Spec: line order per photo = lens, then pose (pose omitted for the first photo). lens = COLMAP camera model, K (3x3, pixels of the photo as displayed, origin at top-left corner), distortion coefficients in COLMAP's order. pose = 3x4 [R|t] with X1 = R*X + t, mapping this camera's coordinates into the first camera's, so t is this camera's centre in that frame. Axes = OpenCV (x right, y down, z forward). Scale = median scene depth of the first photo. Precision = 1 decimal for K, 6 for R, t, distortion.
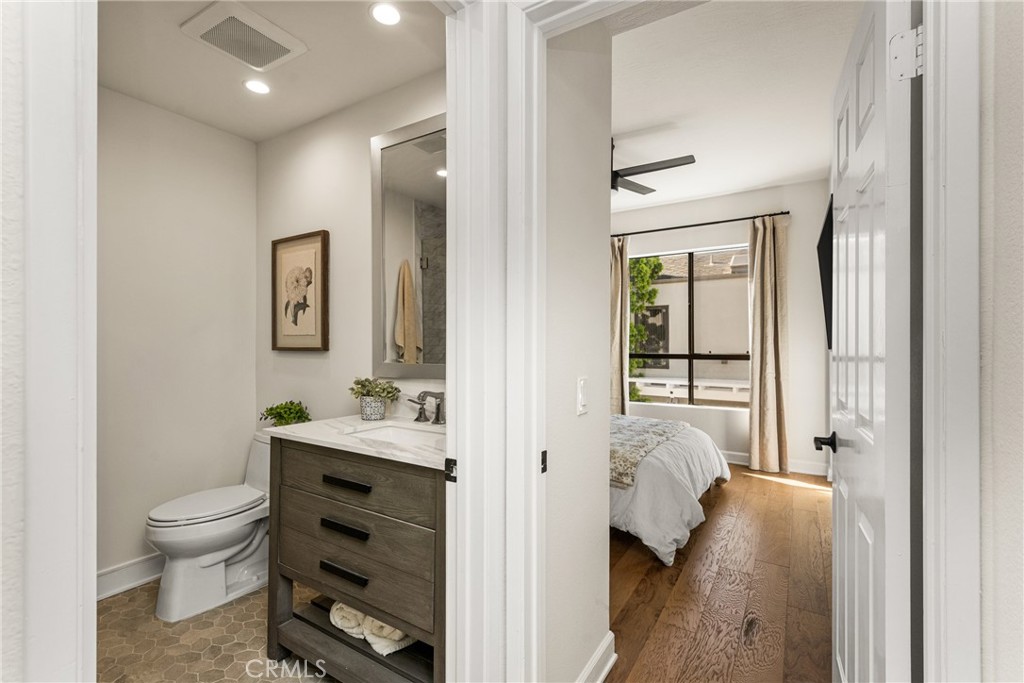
lens RADIAL K [[470.0, 0, 510.2], [0, 470.0, 342.2], [0, 0, 1]] dist [0.001840, -0.000323]
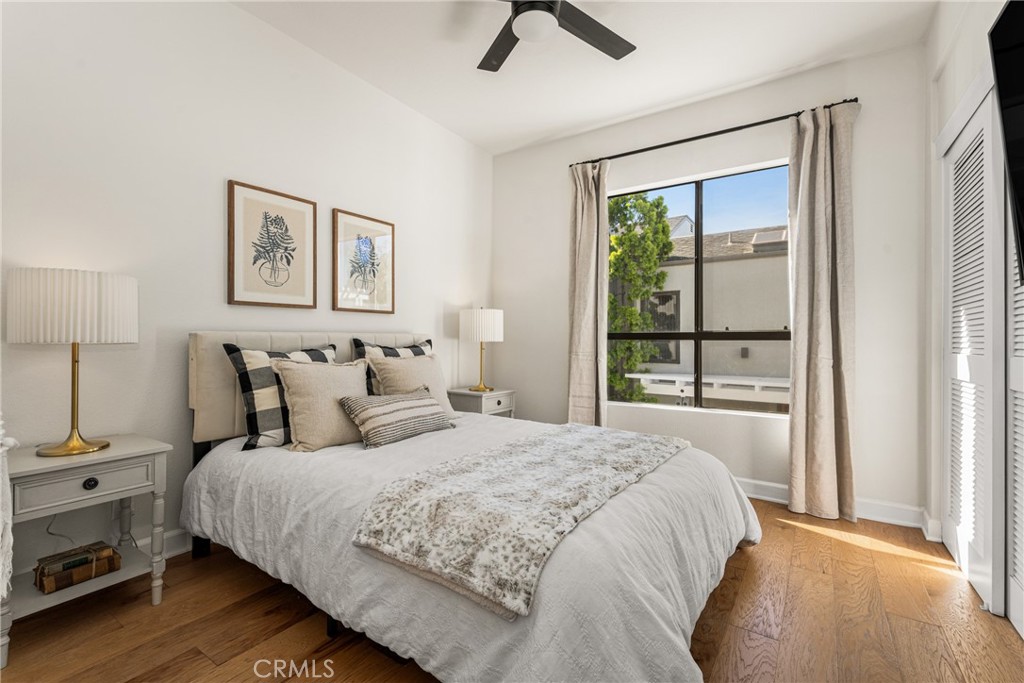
lens RADIAL K [[470.0, 0, 510.4], [0, 470.0, 339.3], [0, 0, 1]] dist [0.001840, -0.000323]
pose [[0.999482, 0.004468, -0.031856, 0.134307], [-0.004519, 0.999989, -0.001528, 0.036771], [0.031849, 0.001671, 0.999491, 0.312210]]
